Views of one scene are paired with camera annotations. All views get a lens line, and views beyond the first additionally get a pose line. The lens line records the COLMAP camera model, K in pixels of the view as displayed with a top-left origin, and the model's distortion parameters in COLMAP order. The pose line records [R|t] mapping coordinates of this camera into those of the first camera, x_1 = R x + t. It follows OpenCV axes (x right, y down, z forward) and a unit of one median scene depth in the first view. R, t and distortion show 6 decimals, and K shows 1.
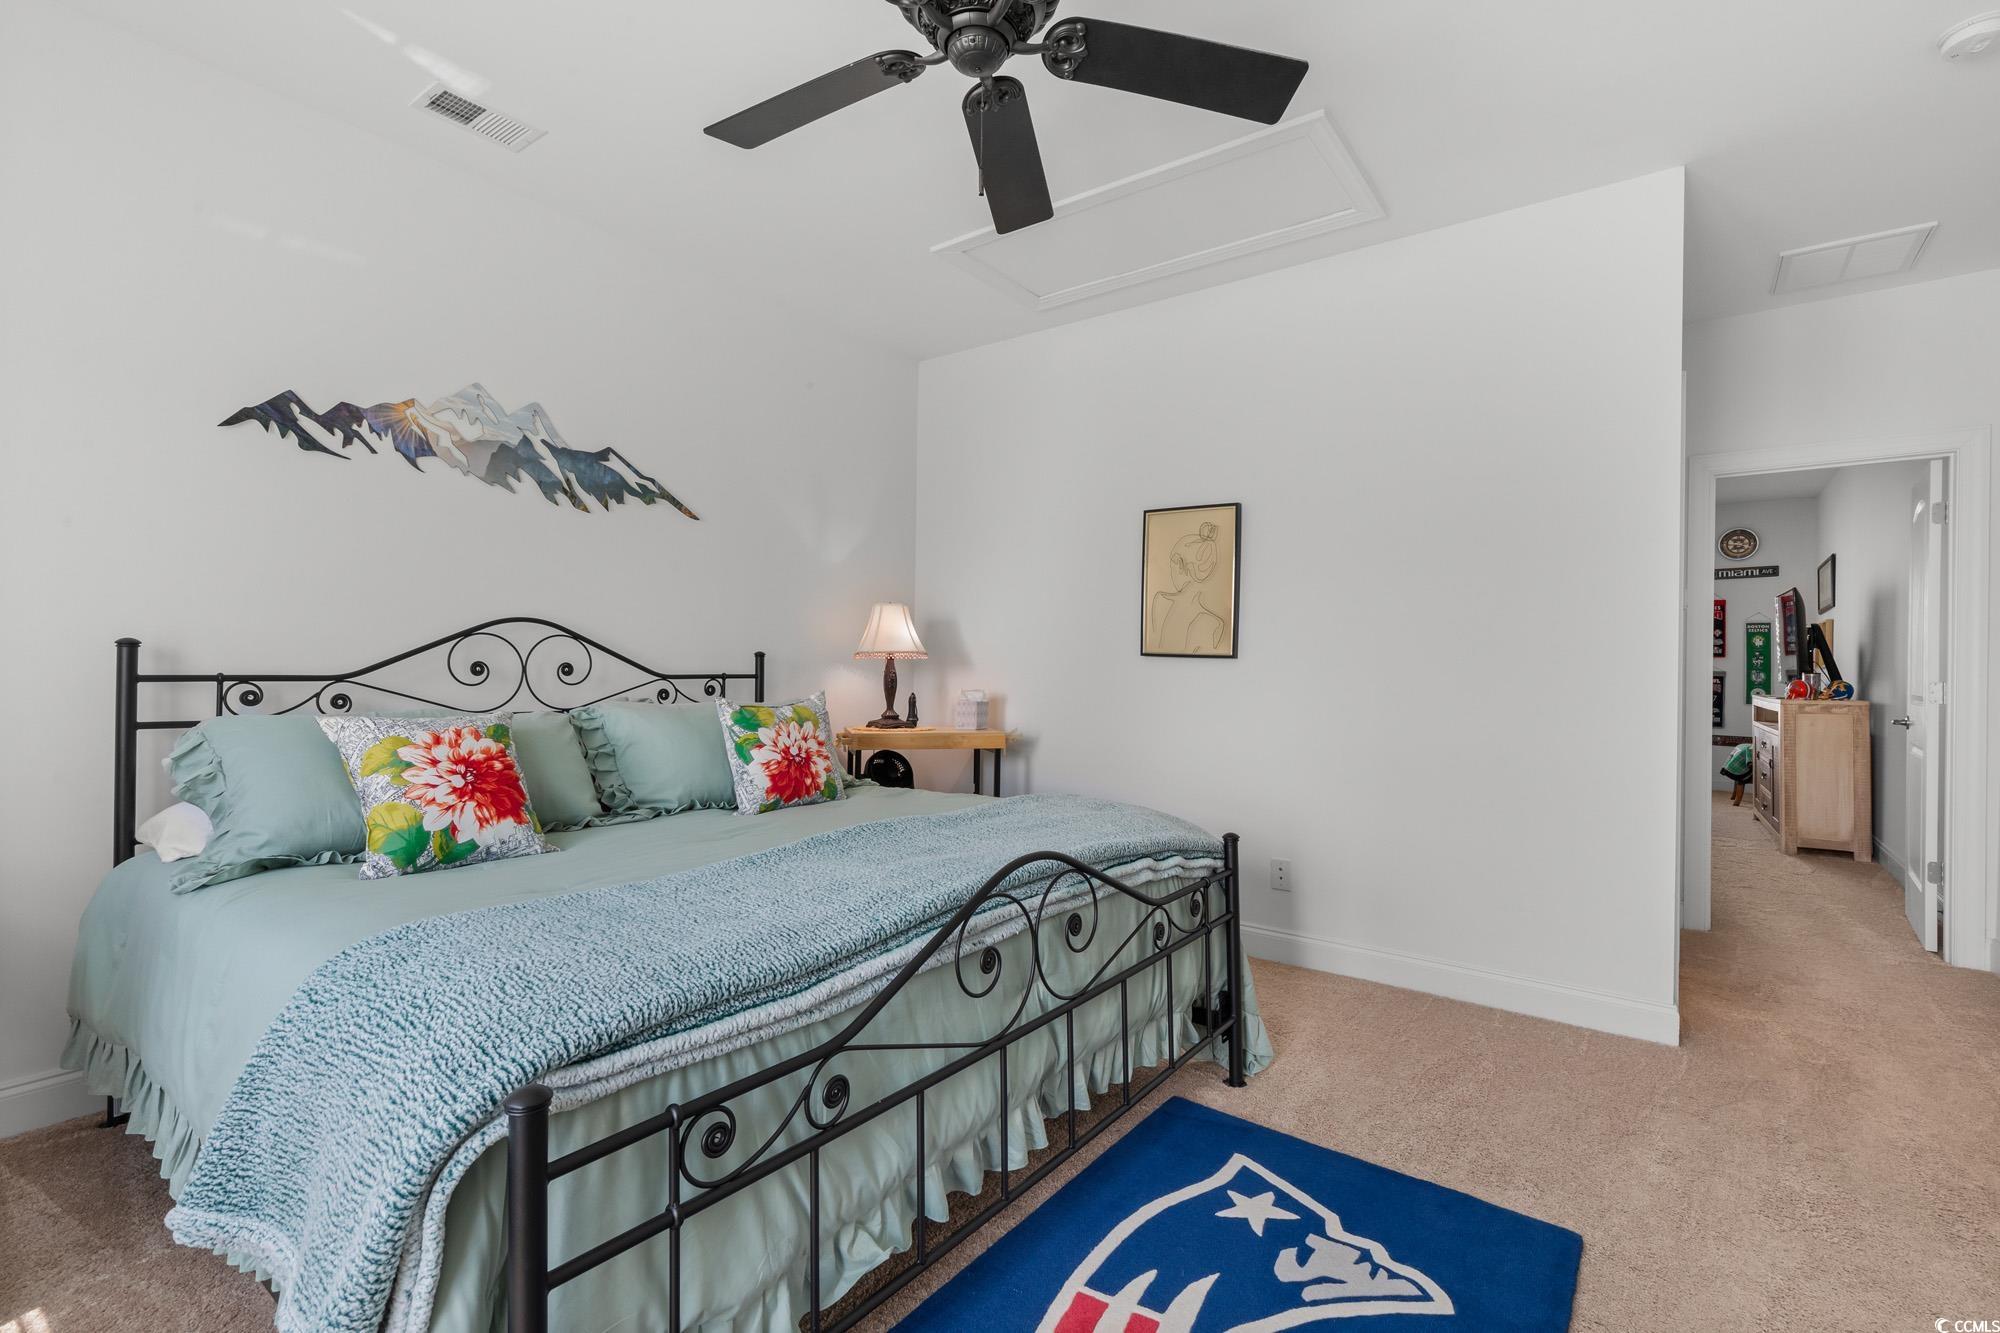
lens RADIAL K [[909.2, 0, 1016.5], [0, 909.2, 666.4], [0, 0, 1]] dist [0.018466, -0.002702]
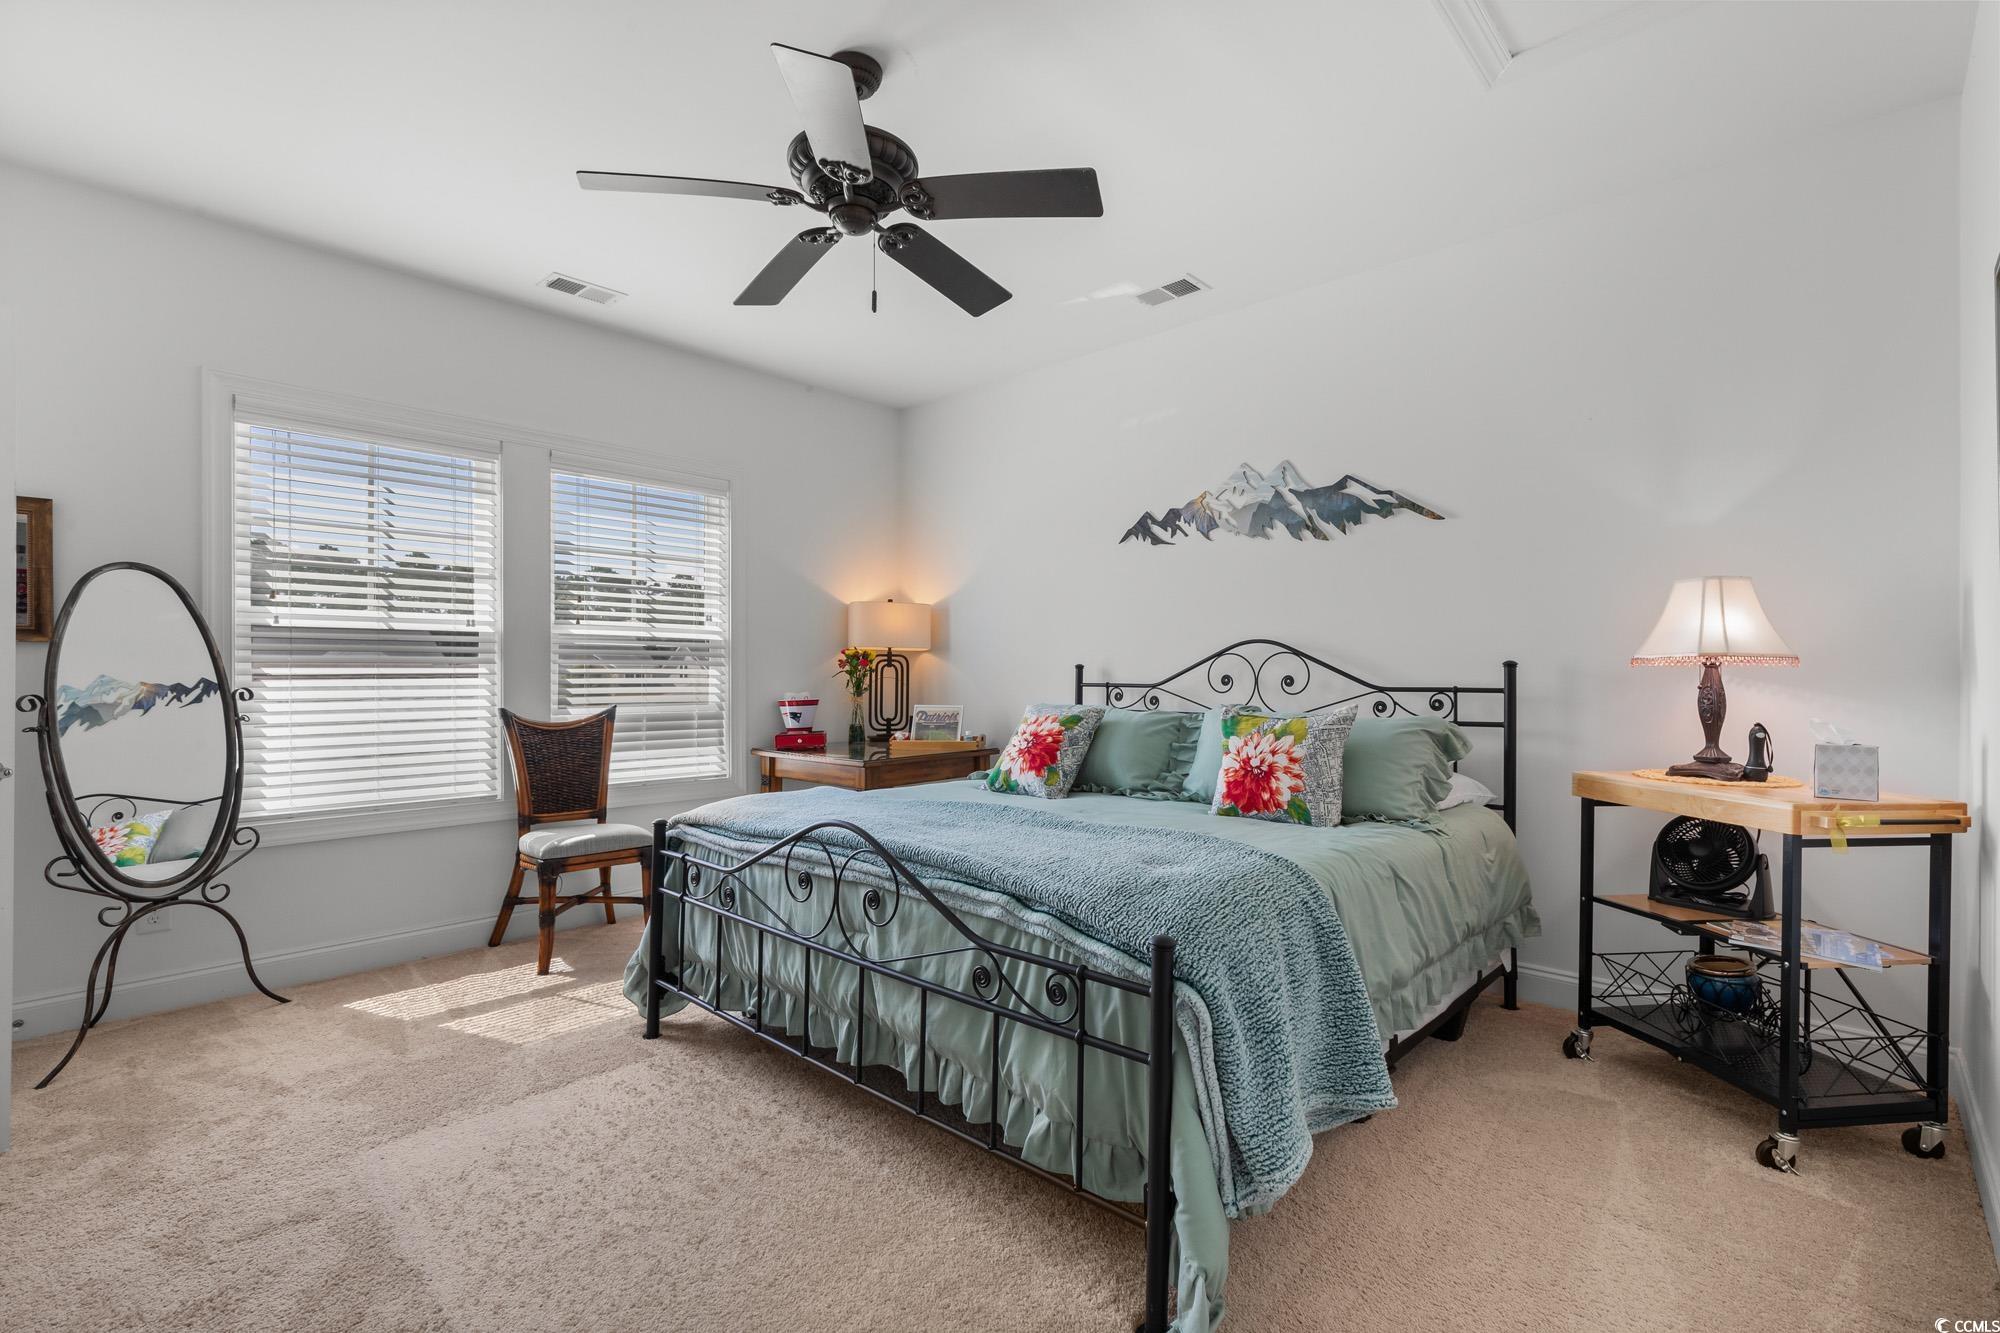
lens RADIAL K [[909.2, 0, 1016.5], [0, 909.2, 676.3], [0, 0, 1]] dist [0.018466, -0.002702]
pose [[-0.111105, -0.006555, -0.993787, 0.747357], [-0.003406, 0.999975, -0.006215, 0.005826], [0.993803, 0.002694, -0.111125, 0.825670]]
